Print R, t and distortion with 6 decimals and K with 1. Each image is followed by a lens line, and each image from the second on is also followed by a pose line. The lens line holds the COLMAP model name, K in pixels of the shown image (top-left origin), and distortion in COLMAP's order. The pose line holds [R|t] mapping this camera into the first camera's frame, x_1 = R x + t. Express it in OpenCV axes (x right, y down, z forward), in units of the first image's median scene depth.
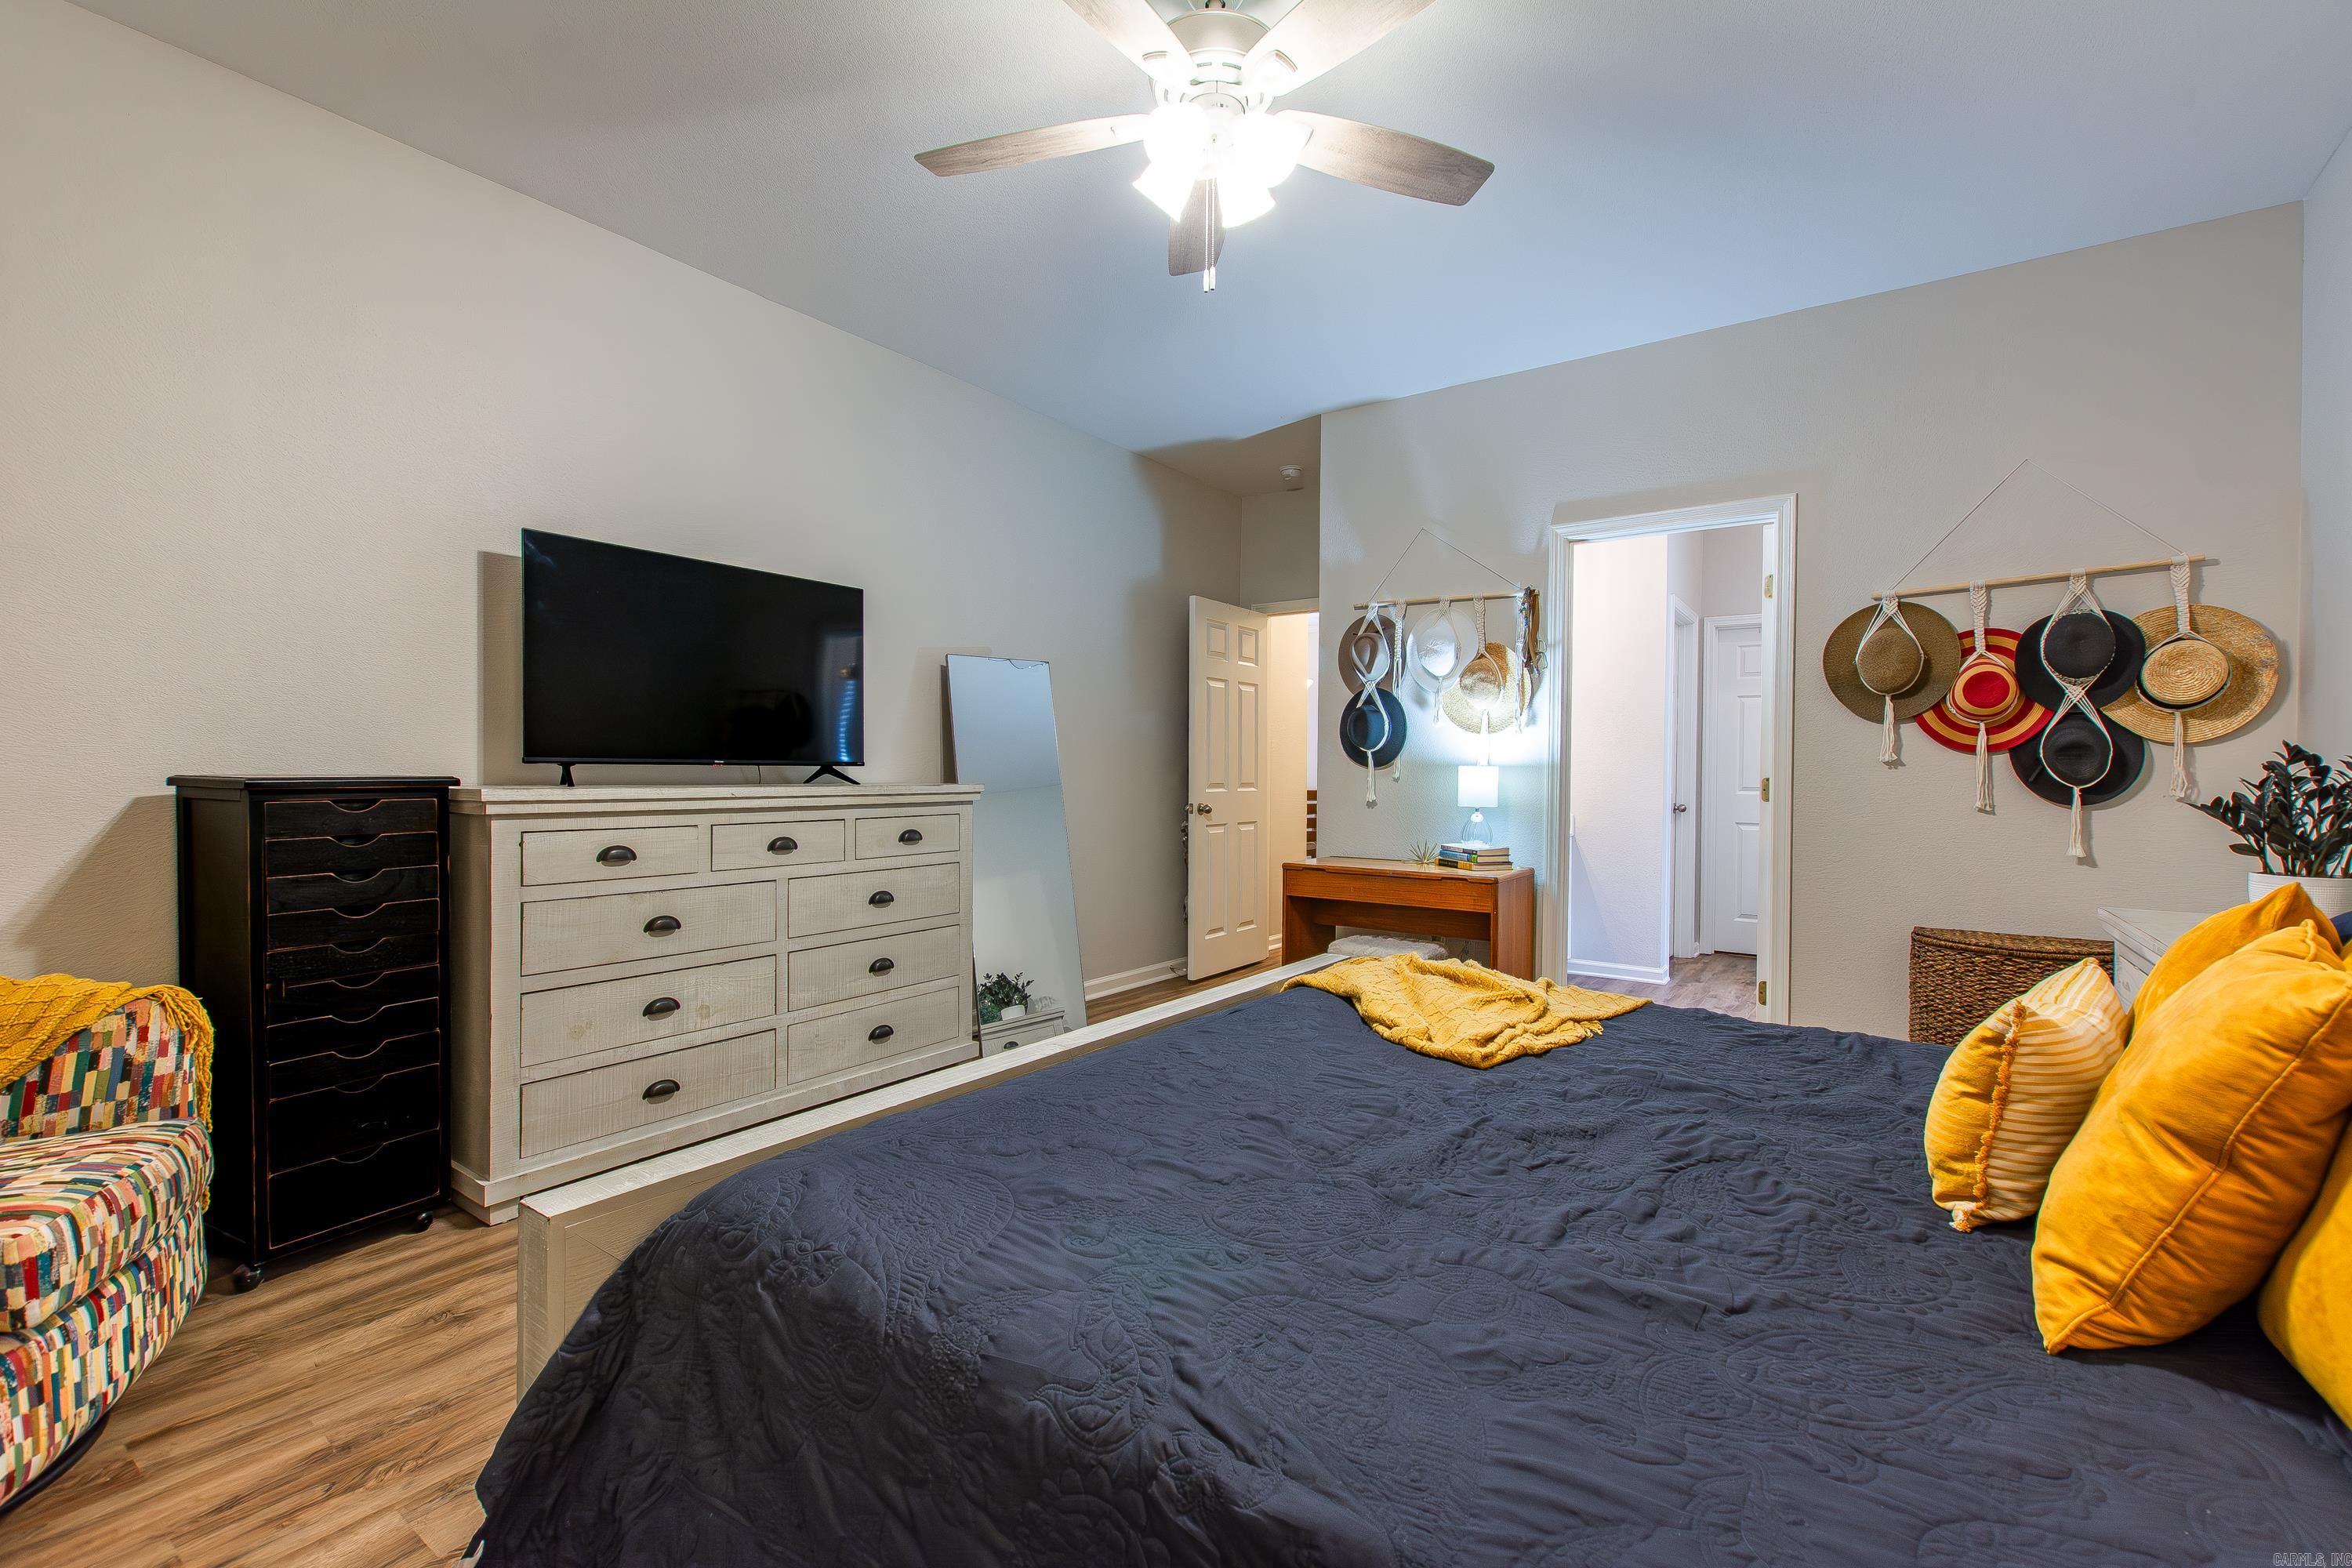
lens RADIAL K [[1014.7, 0, 1175.8], [0, 1014.7, 783.3], [0, 0, 1]] dist [0.001072, -0.001046]
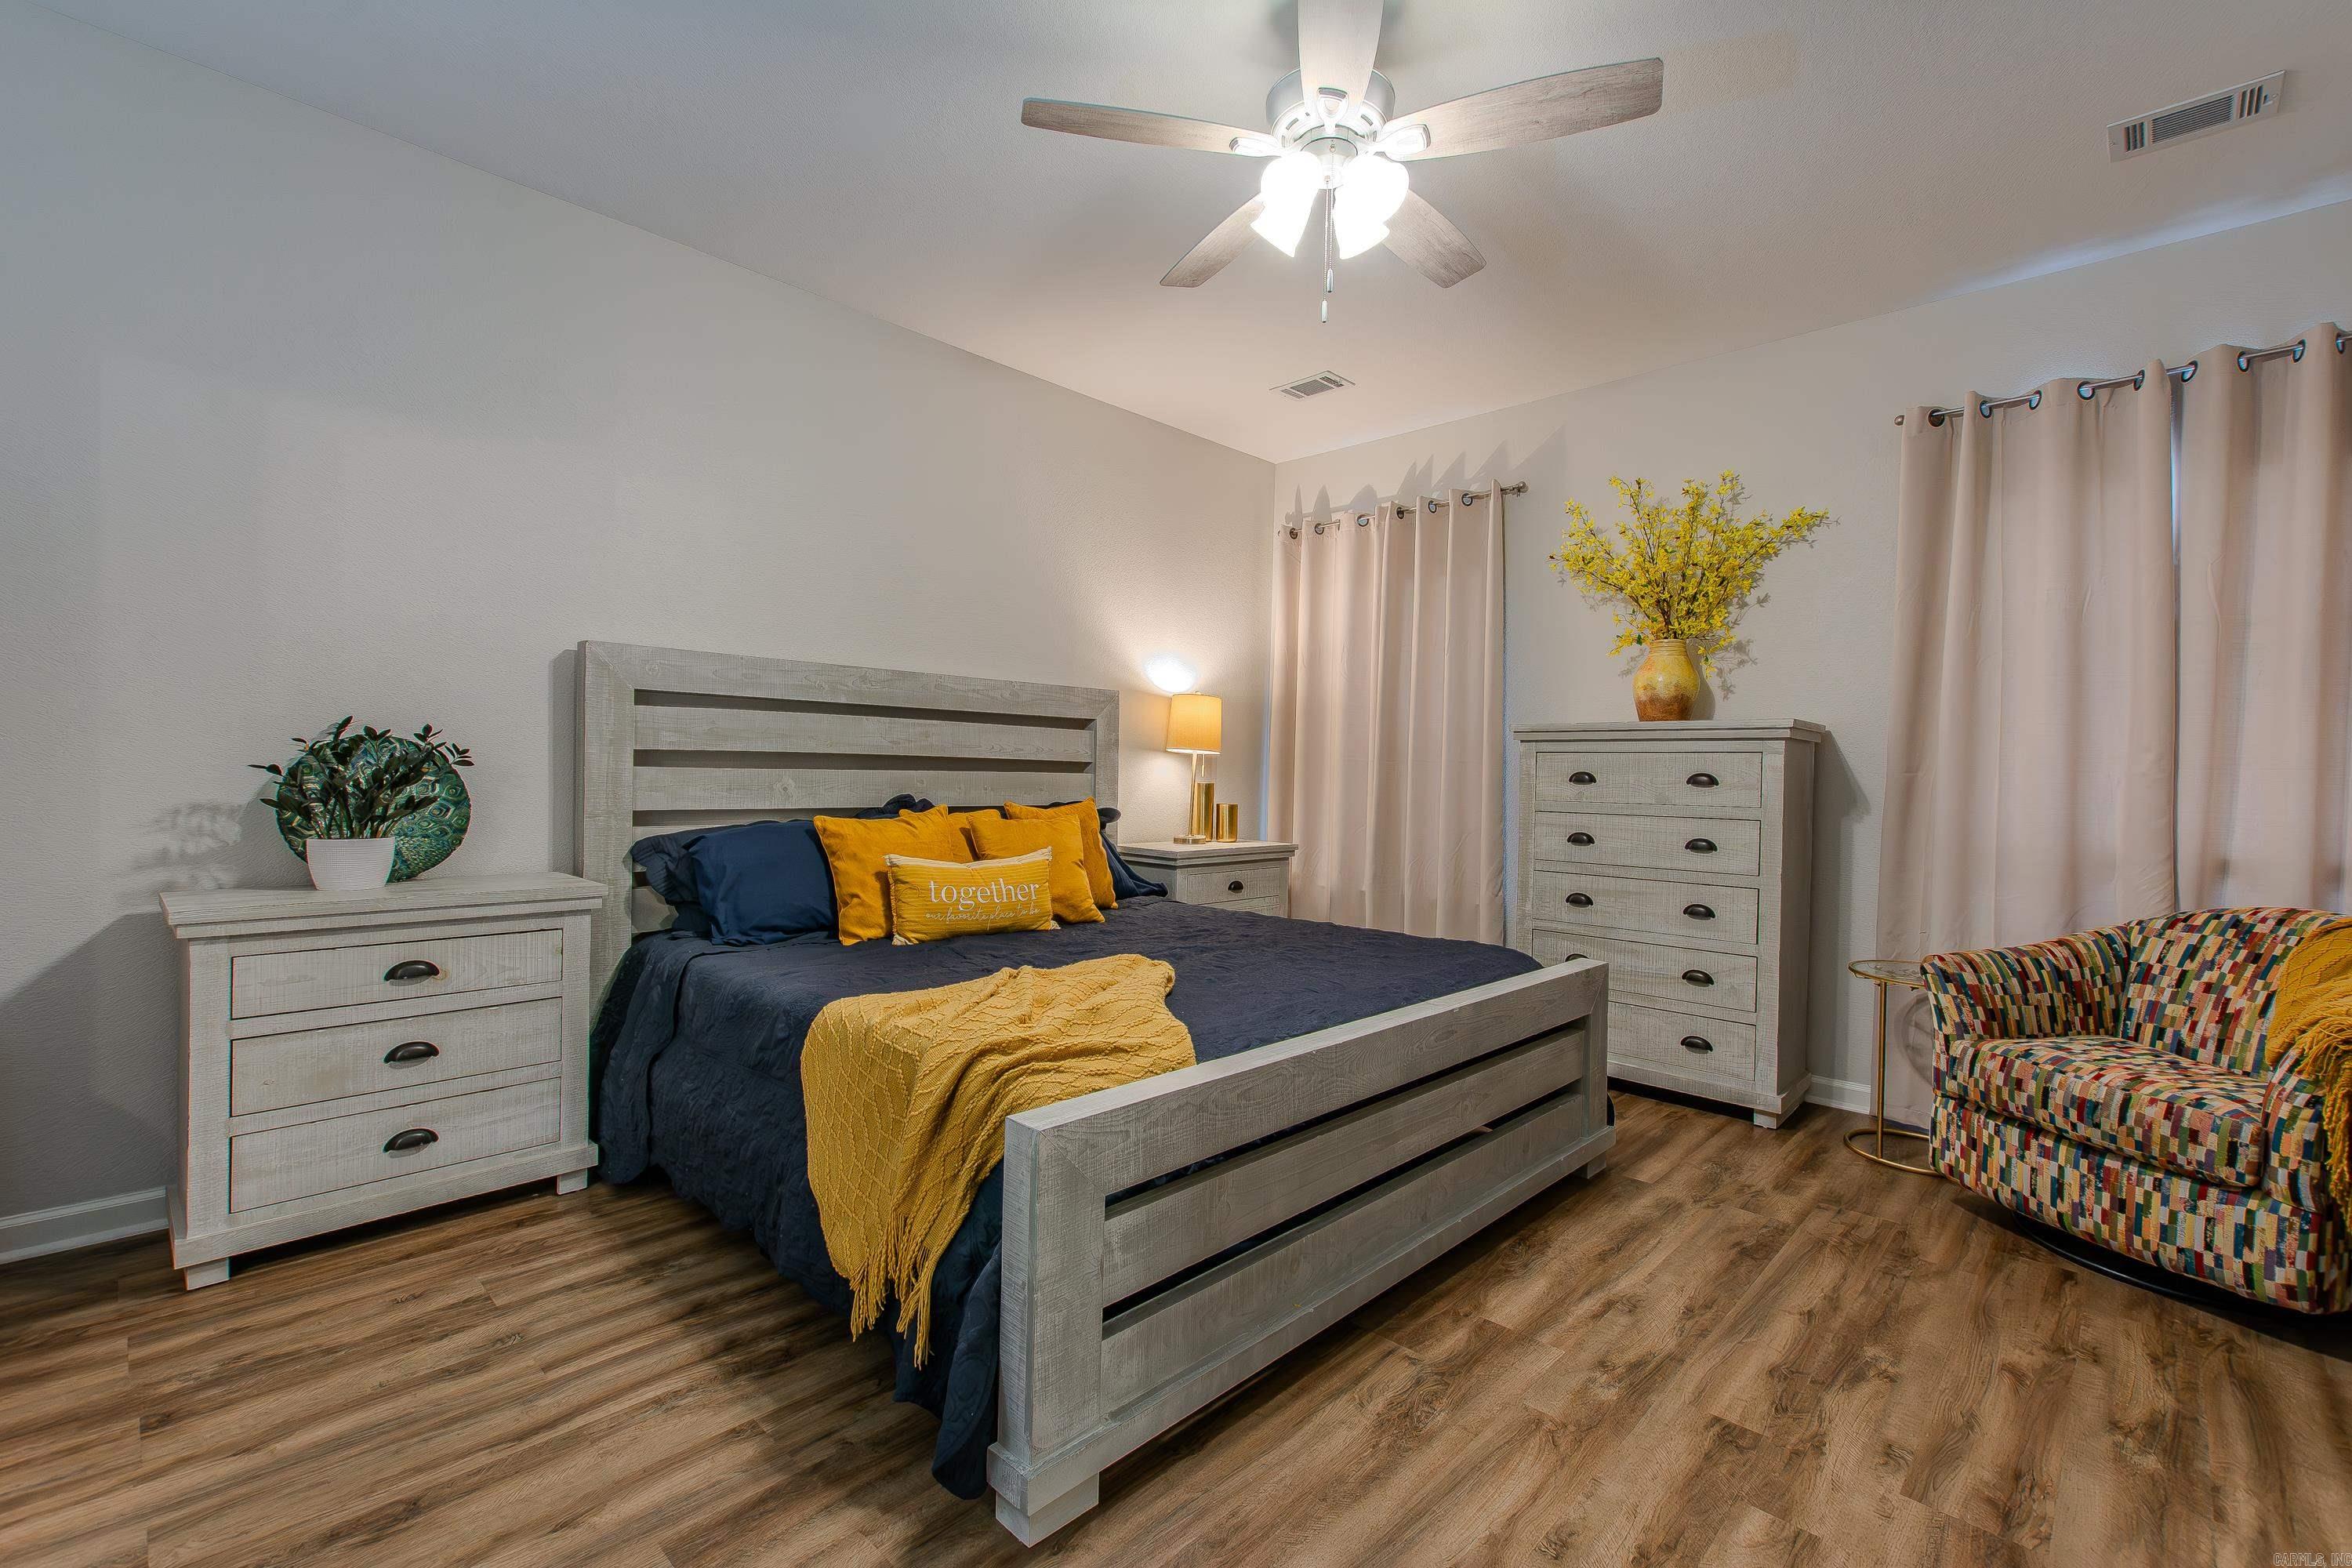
lens RADIAL K [[1014.7, 0, 1175.6], [0, 1014.7, 786.0], [0, 0, 1]] dist [0.001072, -0.001046]
pose [[-0.989971, -0.023937, 0.139228, 0.051996], [-0.021198, 0.999552, 0.021122, -0.048397], [-0.139672, 0.017959, -0.990035, 2.443084]]
